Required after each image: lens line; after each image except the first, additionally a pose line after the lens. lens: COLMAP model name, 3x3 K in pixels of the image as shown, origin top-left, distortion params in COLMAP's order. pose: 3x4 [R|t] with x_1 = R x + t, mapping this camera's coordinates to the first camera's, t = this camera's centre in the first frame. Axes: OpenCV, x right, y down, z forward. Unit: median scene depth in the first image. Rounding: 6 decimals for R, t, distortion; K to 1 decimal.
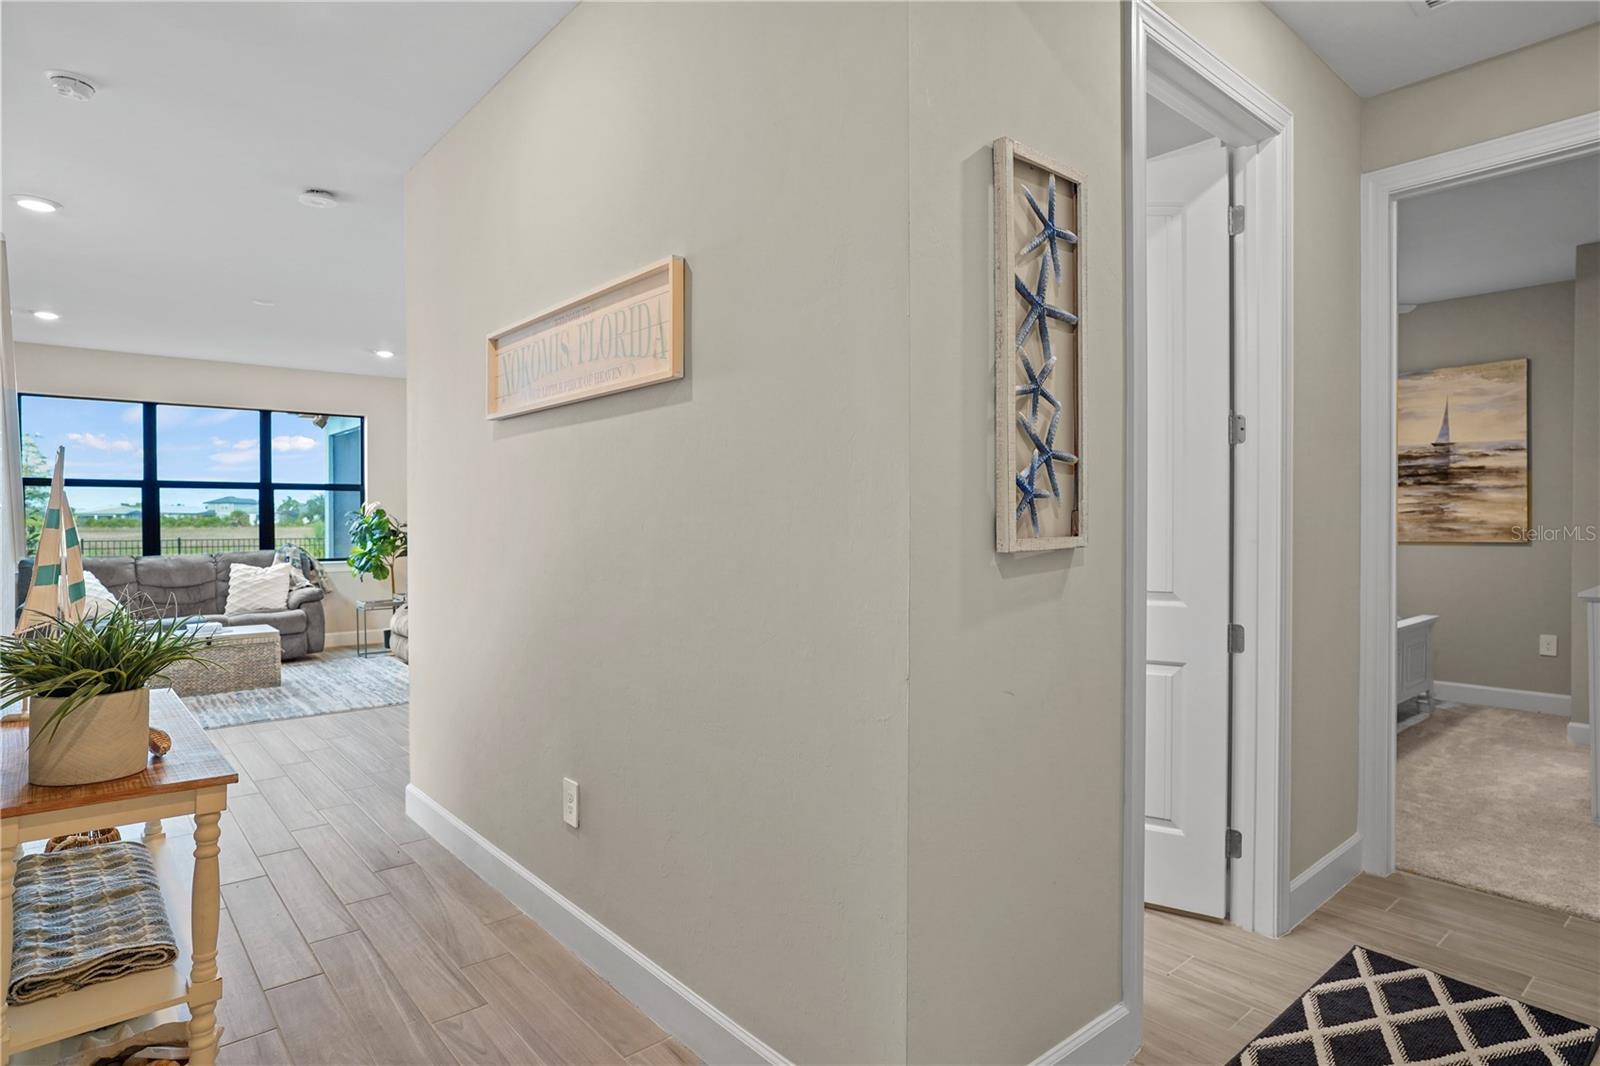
lens RADIAL K [[883.9, 0, 798.9], [0, 883.9, 533.3], [0, 0, 1]] dist [-0.044603, 0.031728]
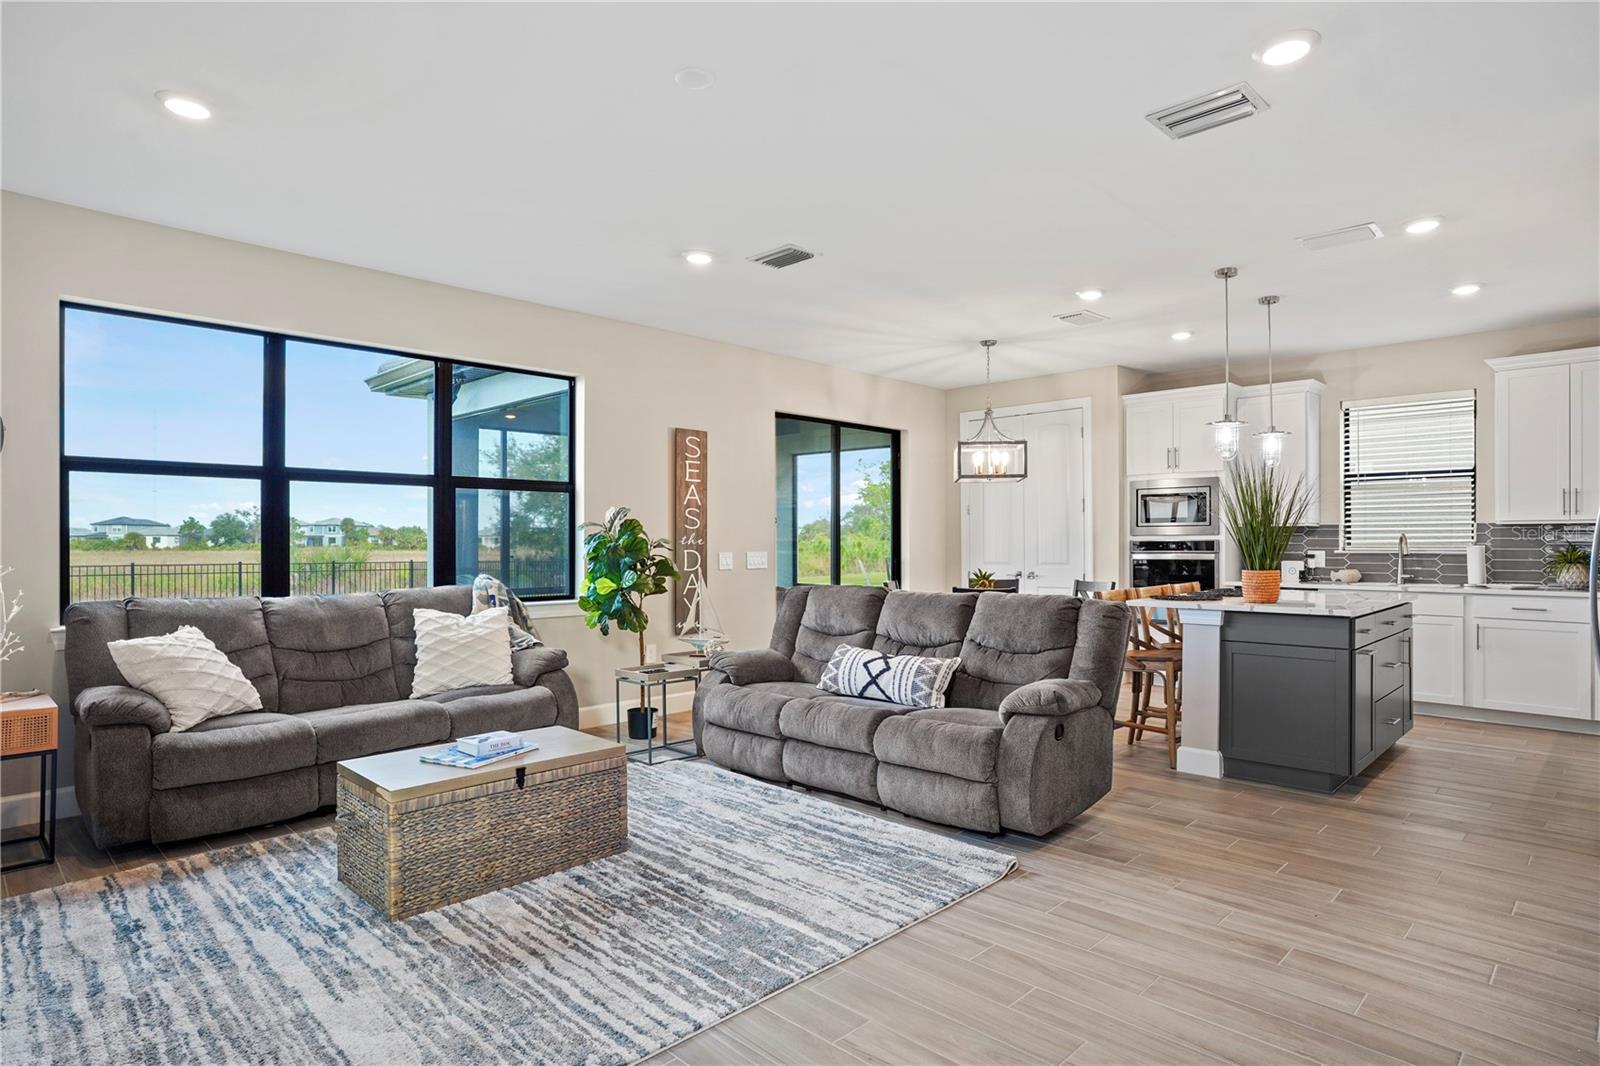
lens RADIAL K [[883.9, 0, 795.3], [0, 883.9, 541.6], [0, 0, 1]] dist [-0.044603, 0.031728]
pose [[0.996235, 0.001824, 0.086676, -0.443809], [-0.000252, 0.999835, -0.018140, 0.000024], [-0.086695, 0.018049, 0.996071, 0.382327]]
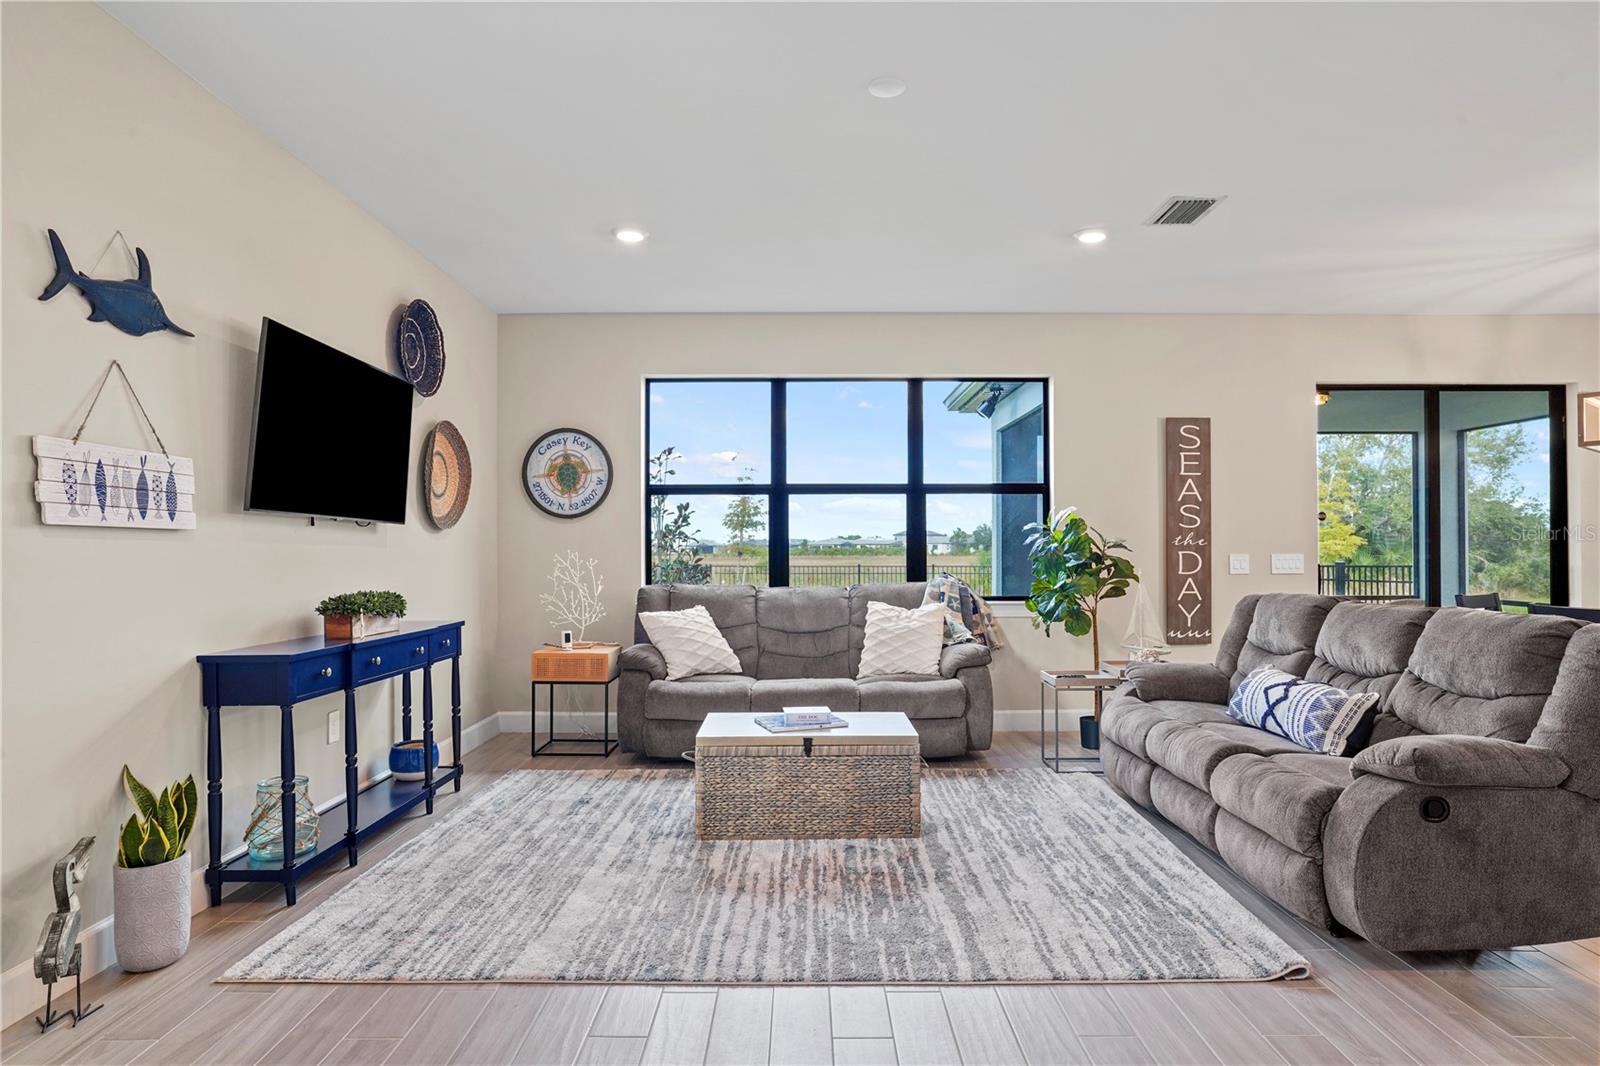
lens RADIAL K [[883.9, 0, 798.3], [0, 883.9, 548.4], [0, 0, 1]] dist [-0.044603, 0.031728]
pose [[0.759340, -0.000770, -0.650694, -0.243217], [-0.010434, 0.999856, -0.013358, 0.003453], [0.650611, 0.016932, 0.759222, 0.439495]]
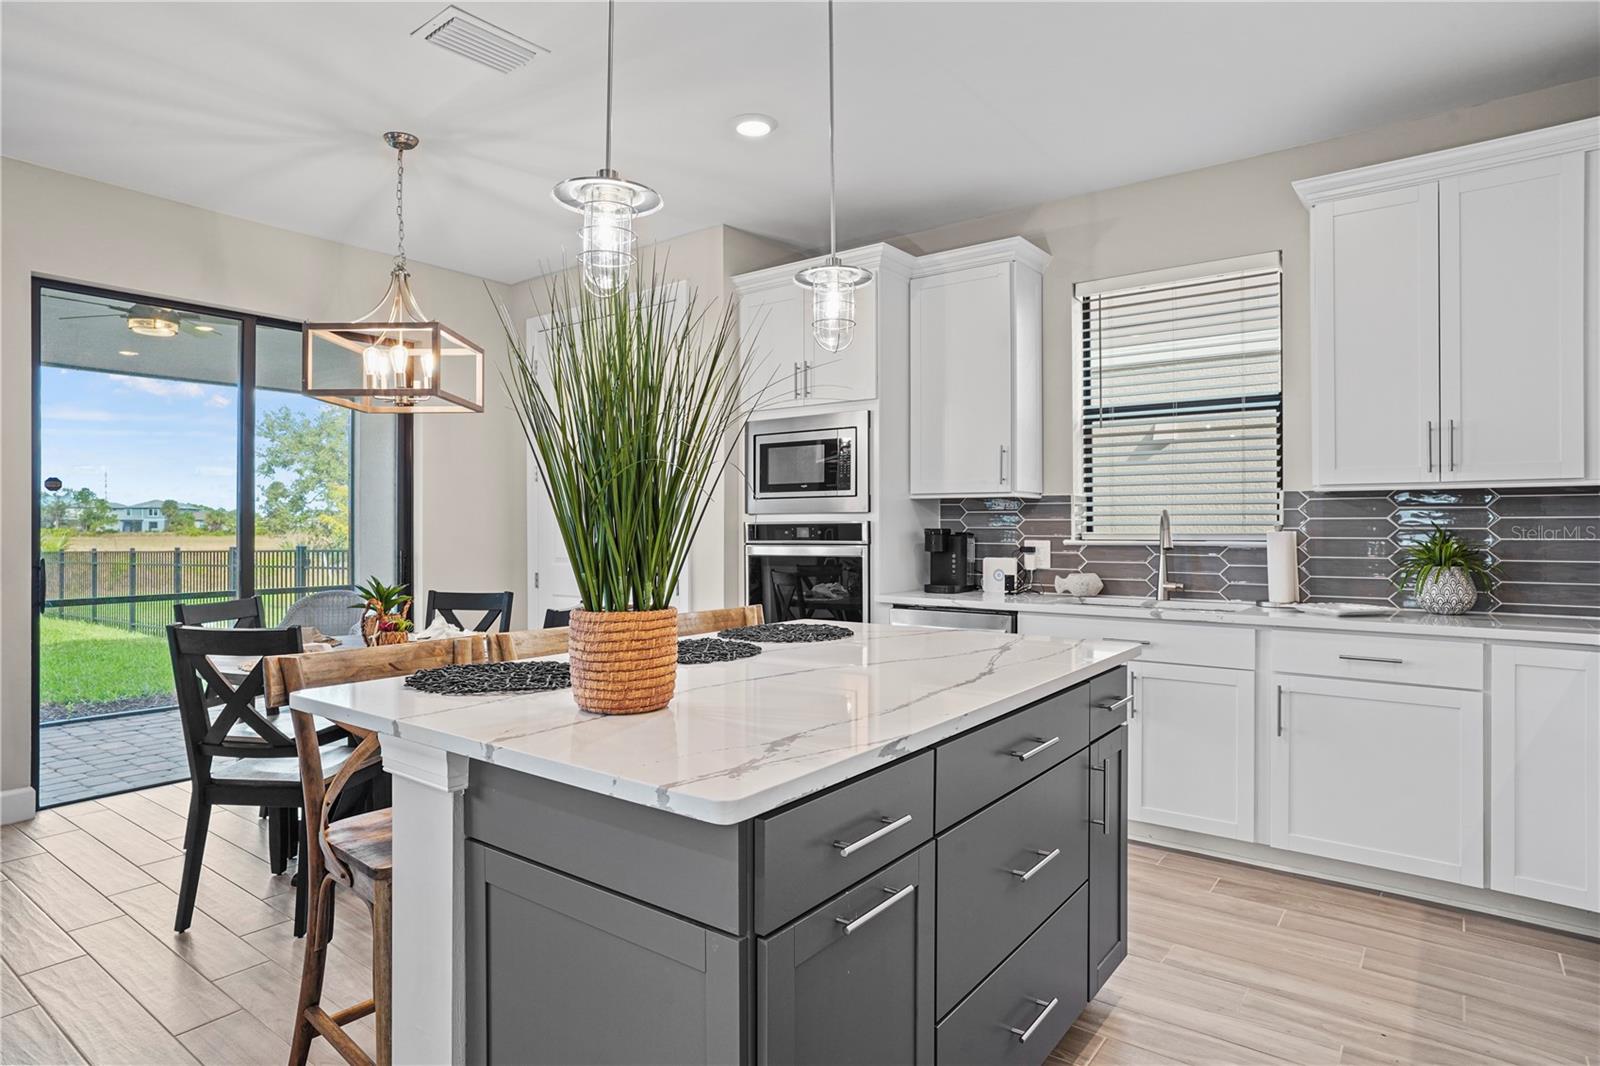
lens RADIAL K [[883.9, 0, 800.0], [0, 883.9, 522.2], [0, 0, 1]] dist [-0.044603, 0.031728]
pose [[0.976558, 0.002630, 0.215237, -0.092967], [0.002262, 0.999745, -0.022477, -0.006192], [-0.215241, 0.022437, 0.976303, 0.737020]]
